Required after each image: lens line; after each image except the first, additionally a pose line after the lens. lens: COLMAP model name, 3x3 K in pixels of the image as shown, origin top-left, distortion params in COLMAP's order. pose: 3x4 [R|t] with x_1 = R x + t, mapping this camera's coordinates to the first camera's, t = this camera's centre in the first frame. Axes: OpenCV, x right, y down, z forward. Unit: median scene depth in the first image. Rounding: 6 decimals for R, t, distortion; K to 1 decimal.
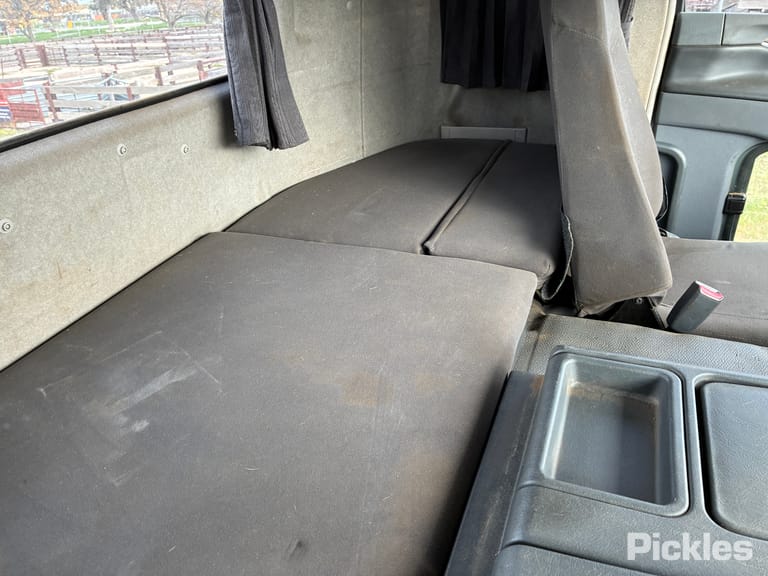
lens RADIAL K [[575.1, 0, 392.6], [0, 575.1, 292.7], [0, 0, 1]] dist [0.049197, -0.064708]
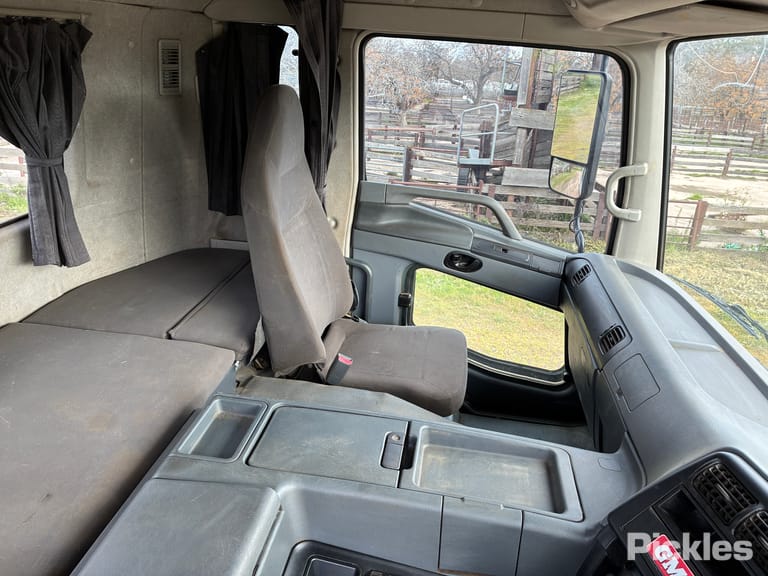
lens RADIAL K [[575.1, 0, 392.6], [0, 575.1, 292.7], [0, 0, 1]] dist [0.049197, -0.064708]
pose [[0.964126, 0.013097, 0.265122, 0.206600], [0.016778, 0.993778, -0.110105, -0.008544], [-0.264915, 0.110603, 0.957908, -0.605046]]
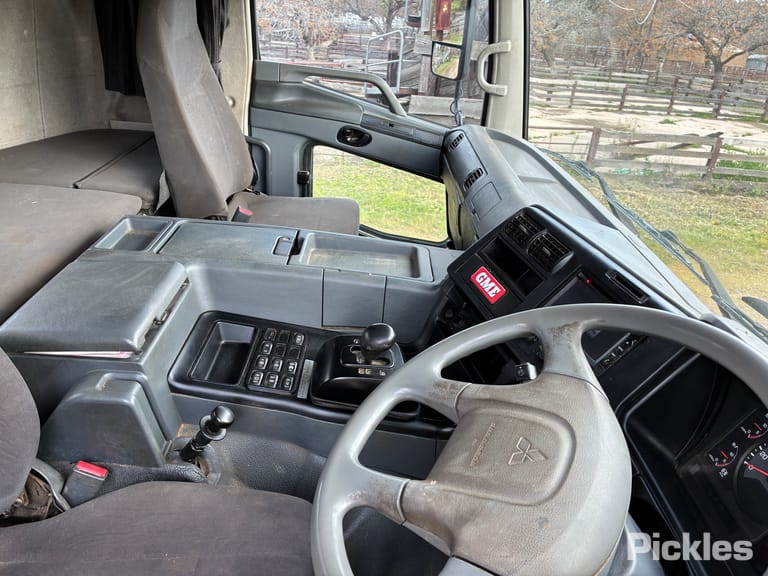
lens RADIAL K [[576.4, 0, 384.0], [0, 576.4, 288.0], [0, 0, 1]] dist [0.060376, -0.084572]
pose [[0.921903, -0.049781, 0.384209, 0.200893], [0.062357, 0.997847, -0.020338, 0.282051], [-0.382369, 0.042708, 0.923022, -0.809796]]
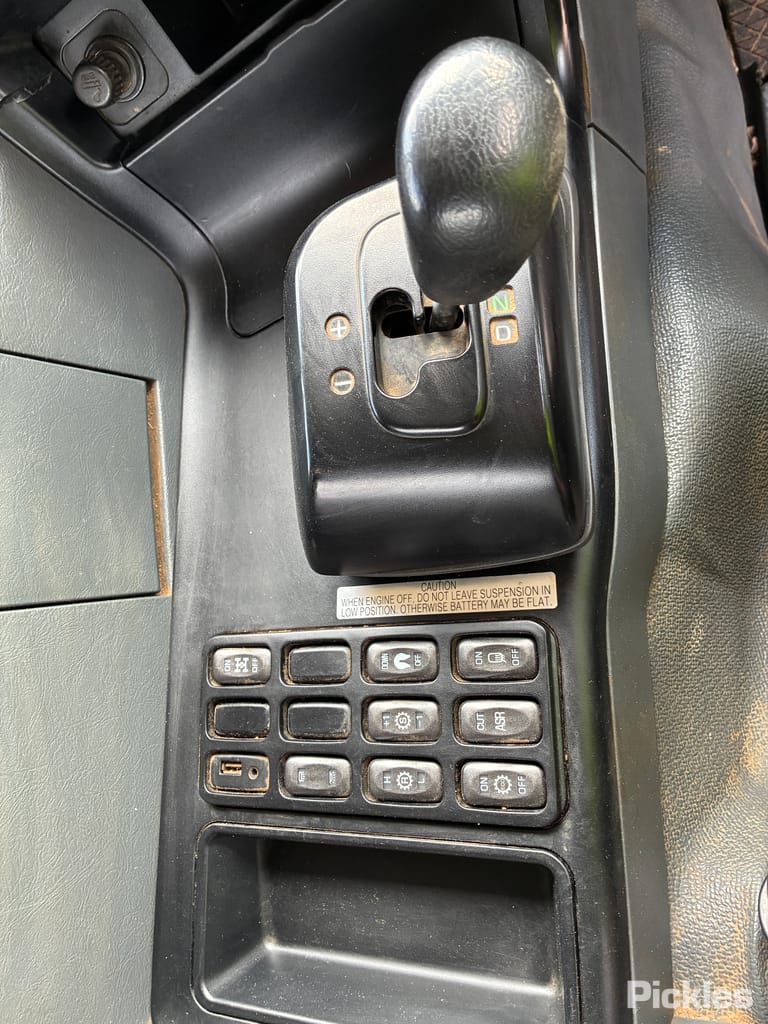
lens RADIAL K [[766.8, 0, 384.0], [0, 766.8, 512.0], [0, 0, 1]] dist [0.049197, -0.064708]
pose [[-0.367794, -0.880330, 0.299579, 0.394342], [0.802422, -0.137641, 0.580667, 0.186013], [-0.469944, 0.453954, 0.757019, -0.093554]]
